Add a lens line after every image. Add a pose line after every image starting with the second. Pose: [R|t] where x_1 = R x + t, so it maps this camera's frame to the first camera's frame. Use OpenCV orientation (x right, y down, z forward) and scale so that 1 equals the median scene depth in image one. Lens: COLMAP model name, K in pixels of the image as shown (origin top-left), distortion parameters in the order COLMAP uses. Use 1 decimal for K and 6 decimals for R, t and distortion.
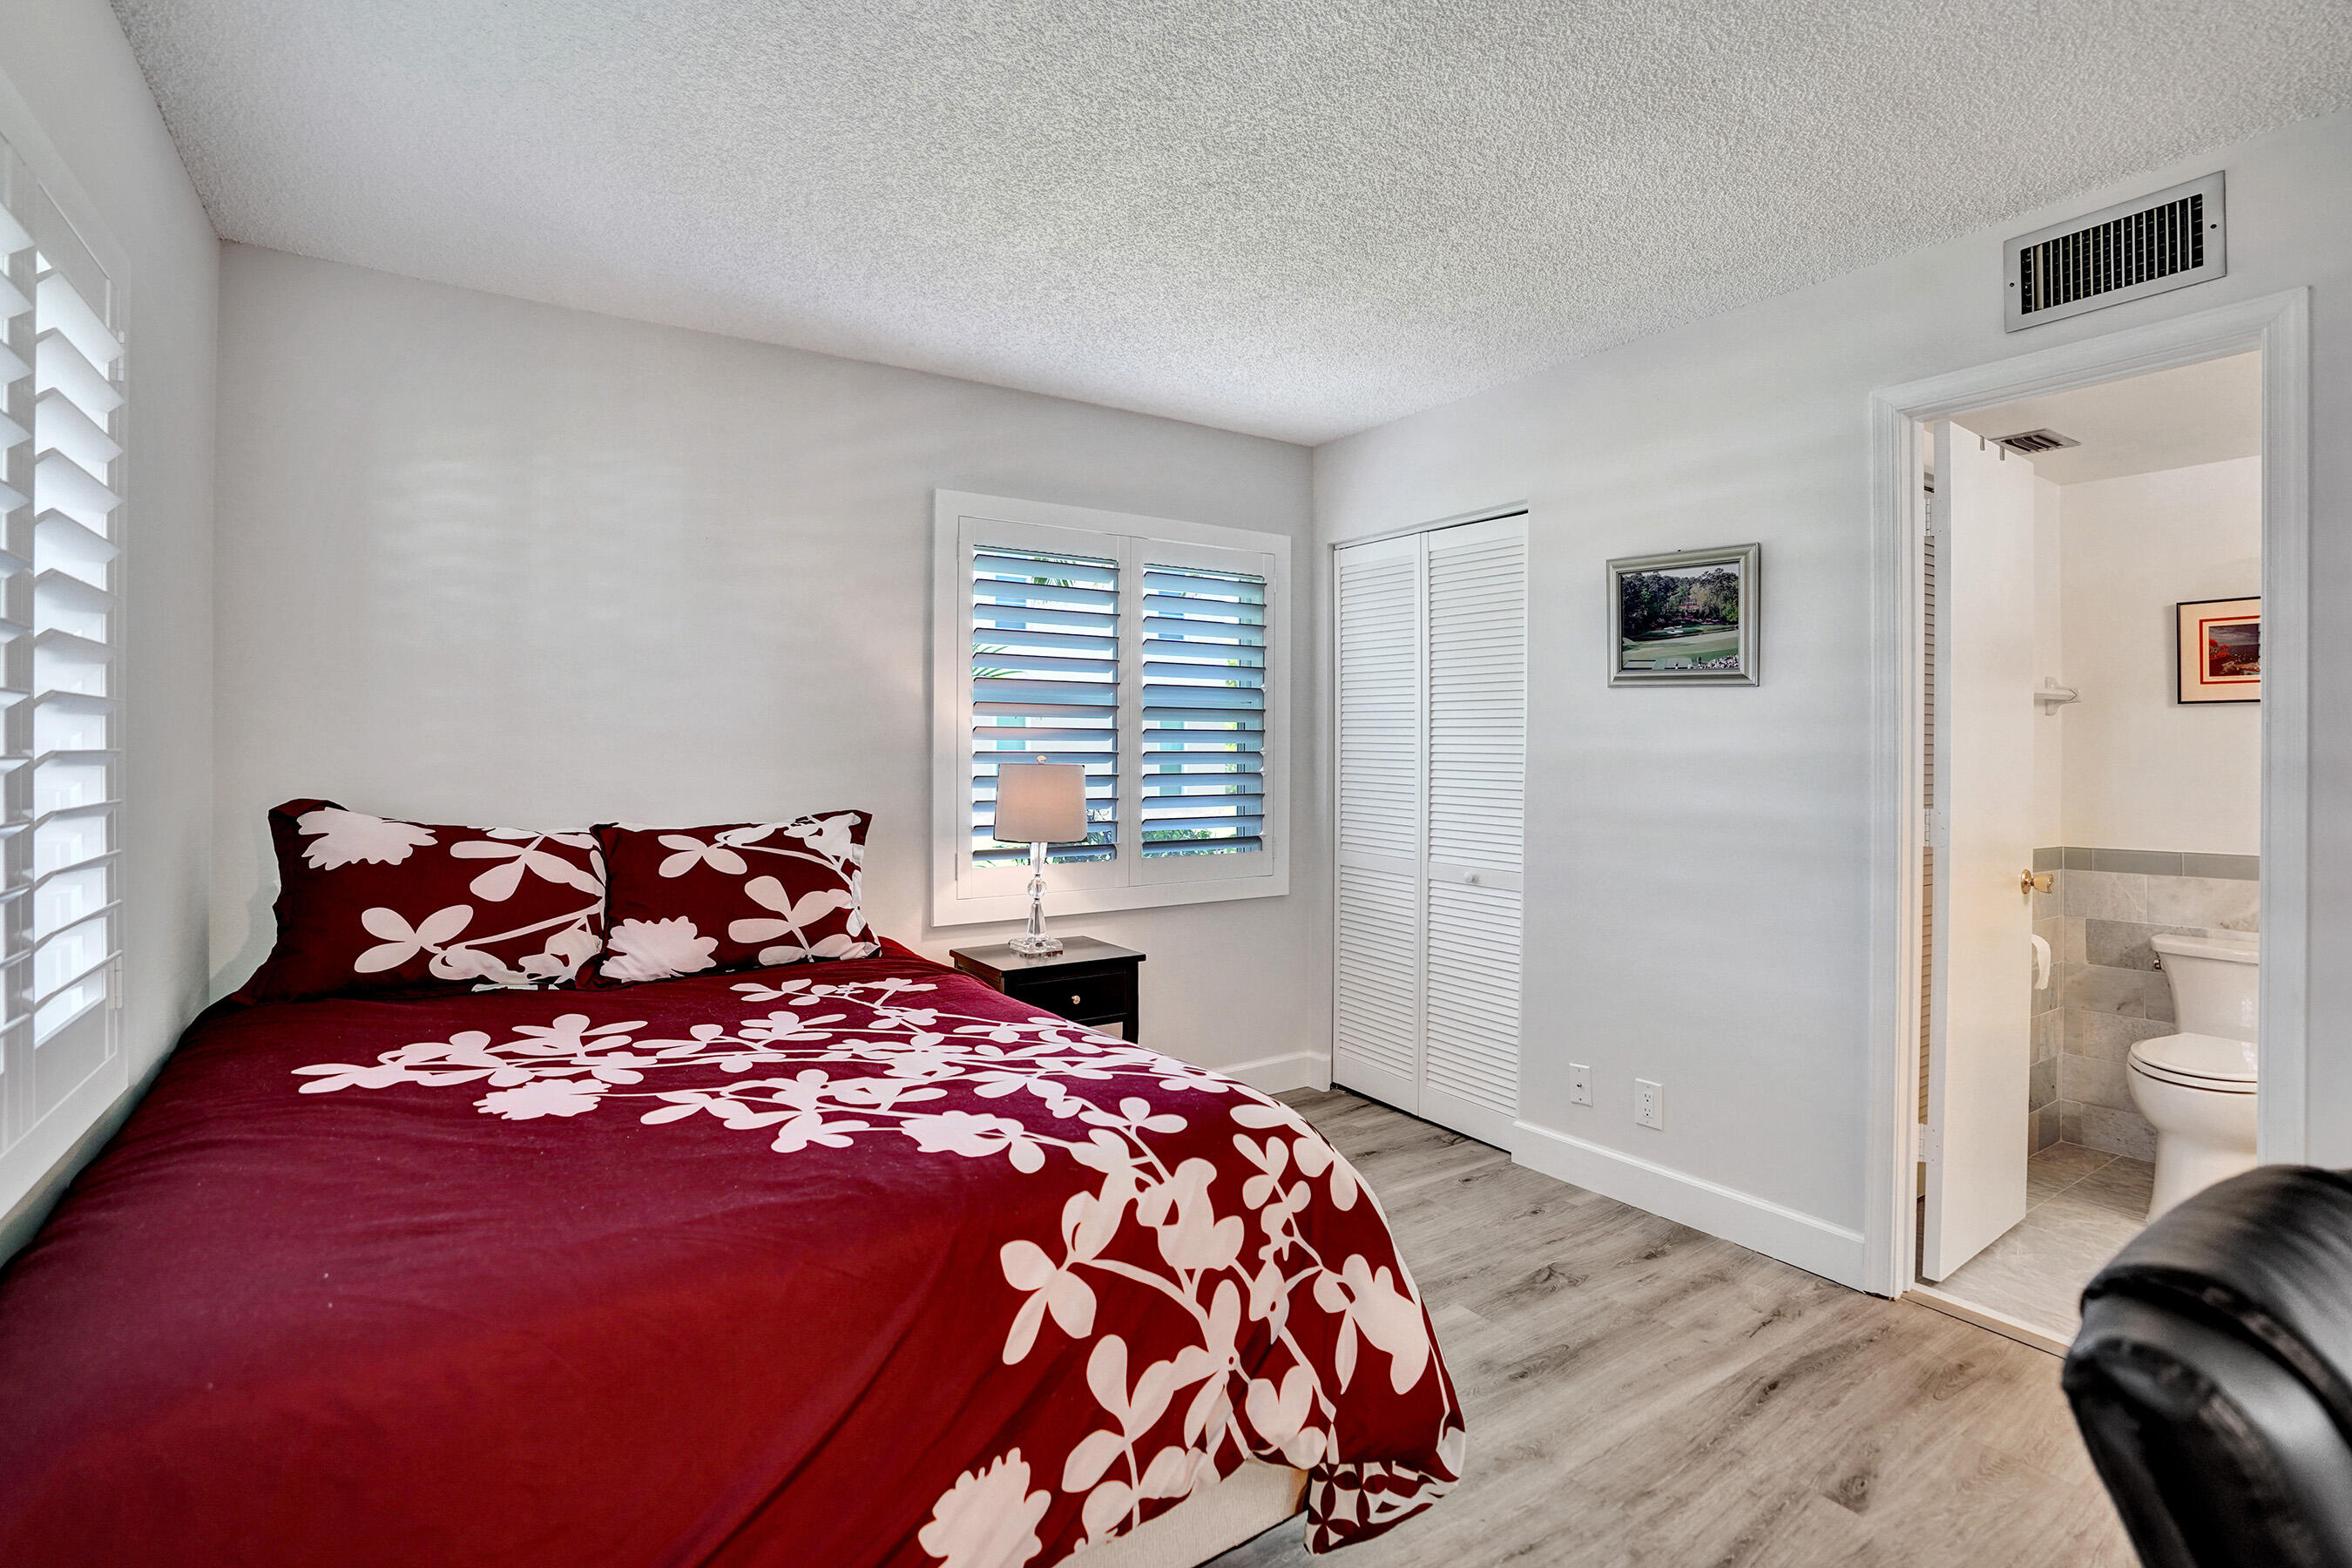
lens RADIAL K [[1092.7, 0, 1171.8], [0, 1092.7, 777.0], [0, 0, 1]] dist [-0.065995, 0.026226]
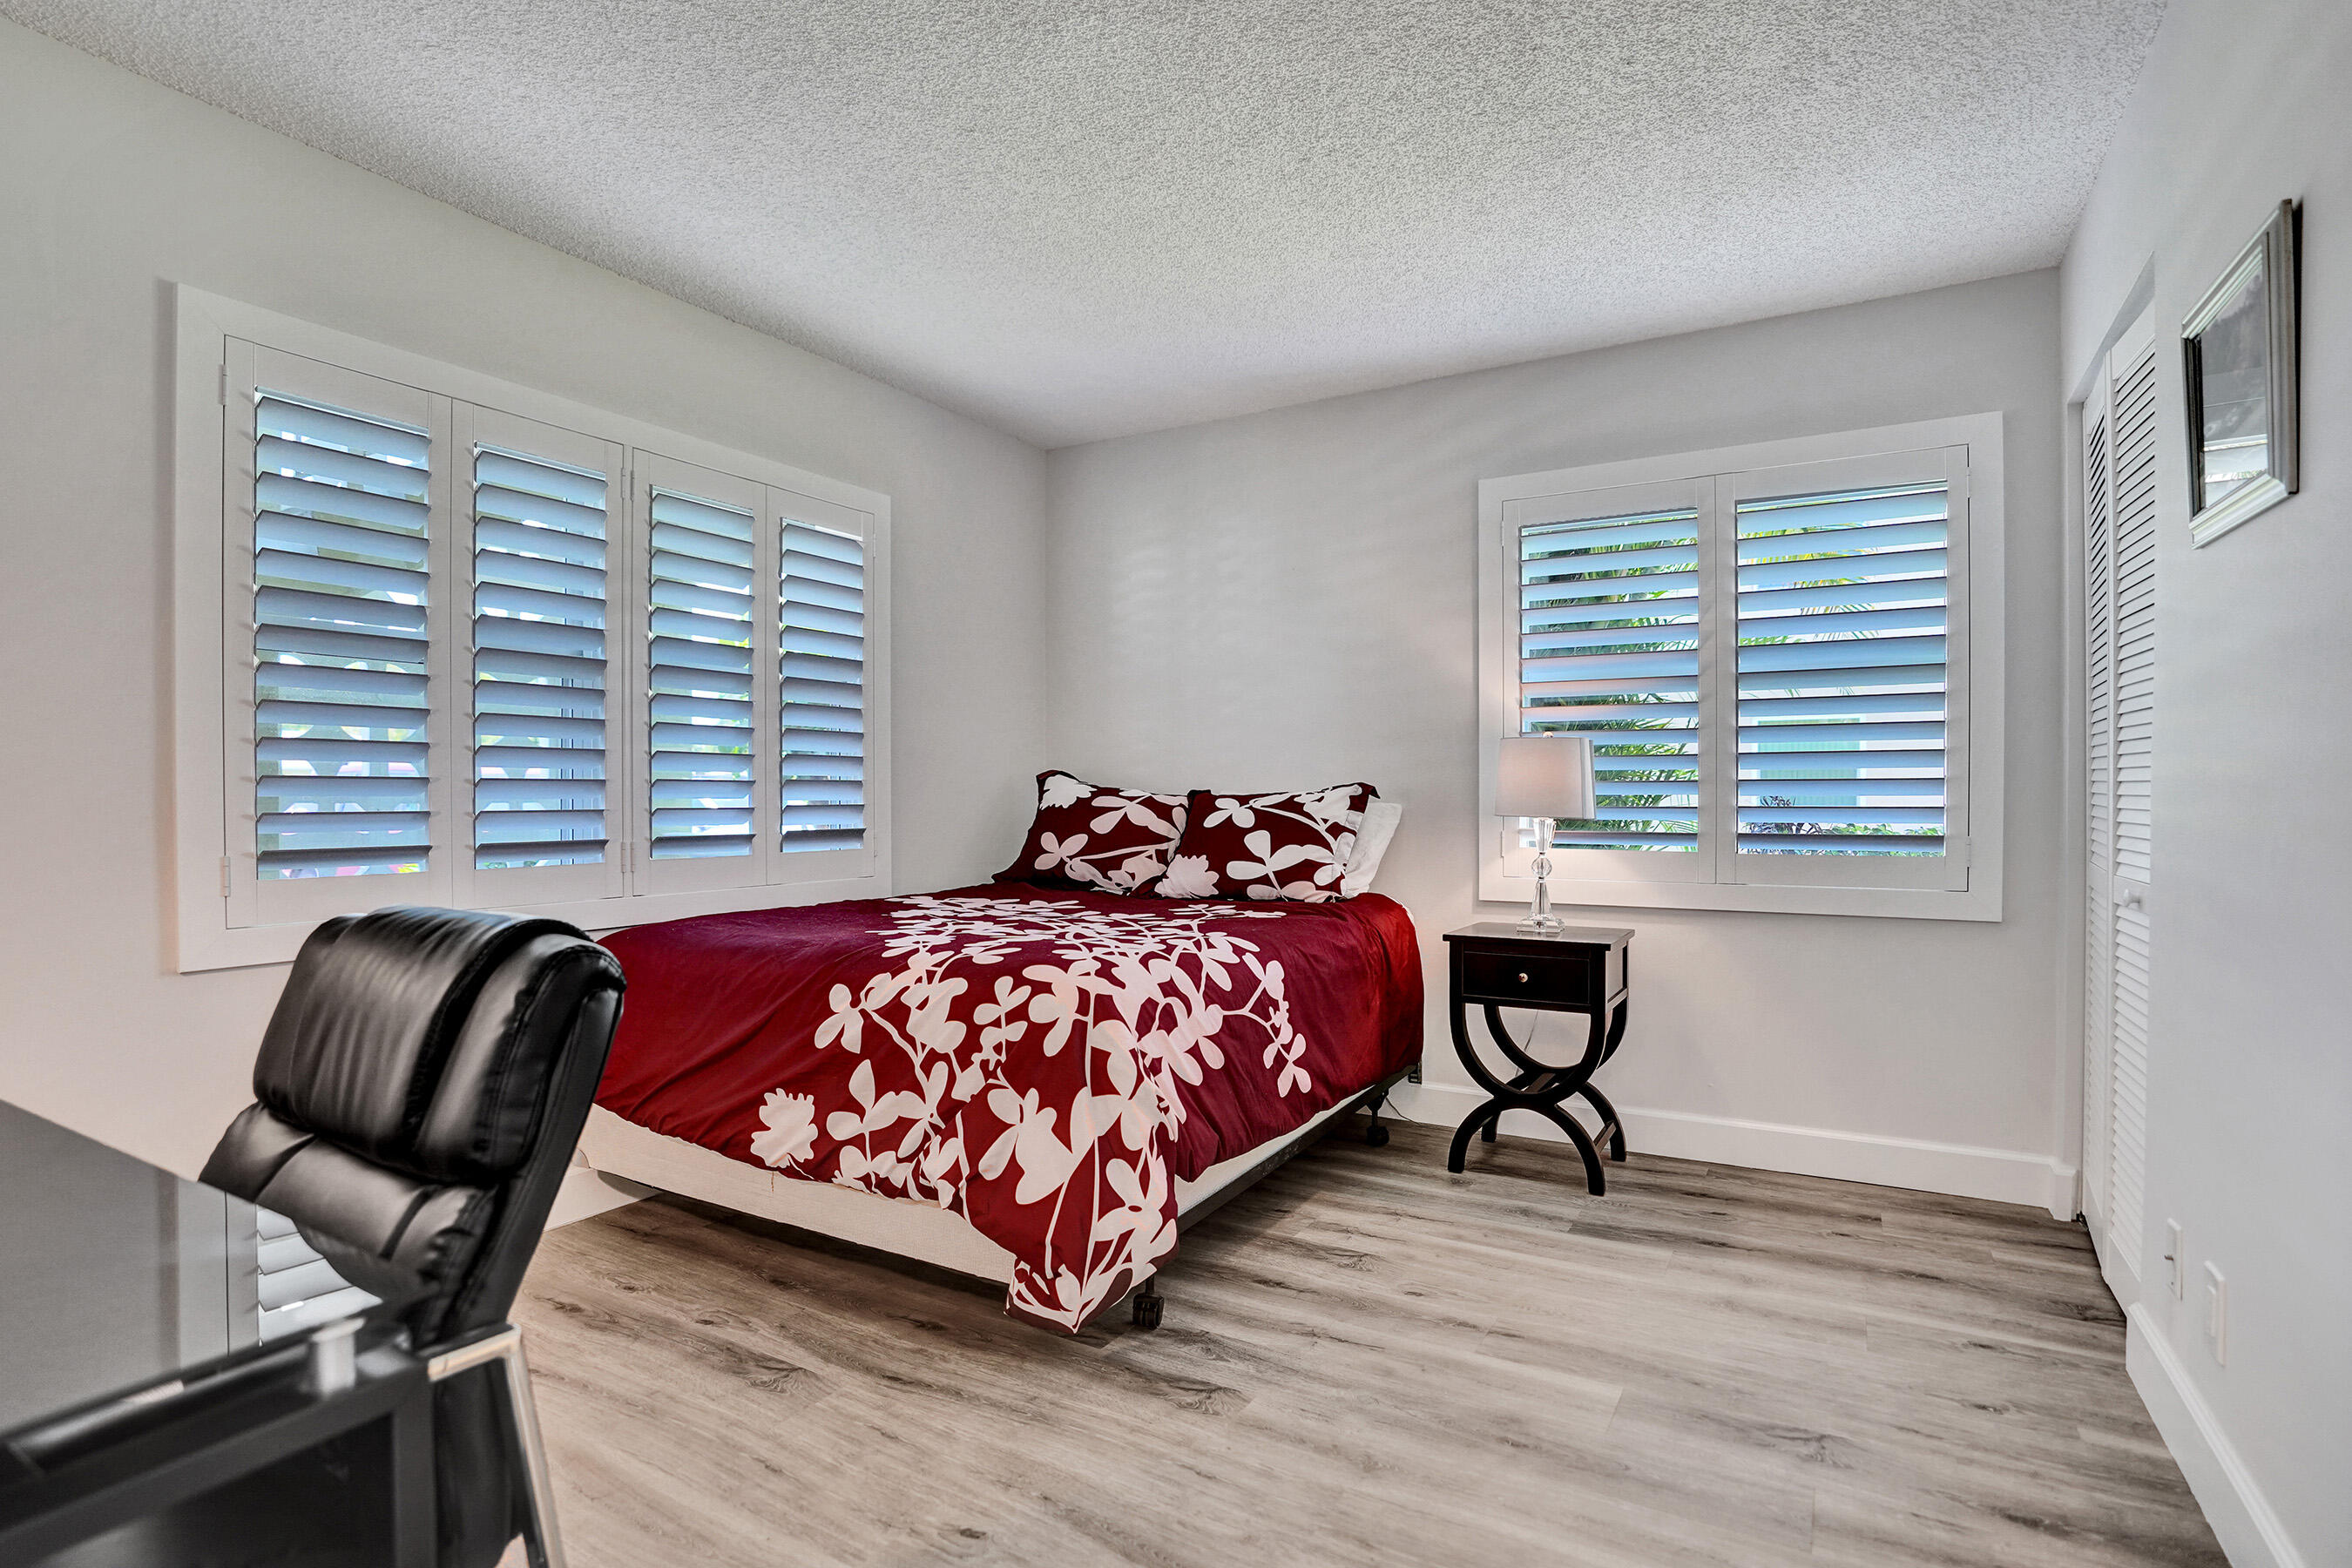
lens RADIAL K [[1131.9, 0, 1167.8], [0, 1131.9, 812.6], [0, 0, 1]] dist [-0.076076, 0.029746]
pose [[0.439767, 0.011546, -0.898038, 1.101859], [-0.016864, 0.999847, 0.004597, 0.095232], [0.897954, 0.013123, 0.439894, 0.450810]]
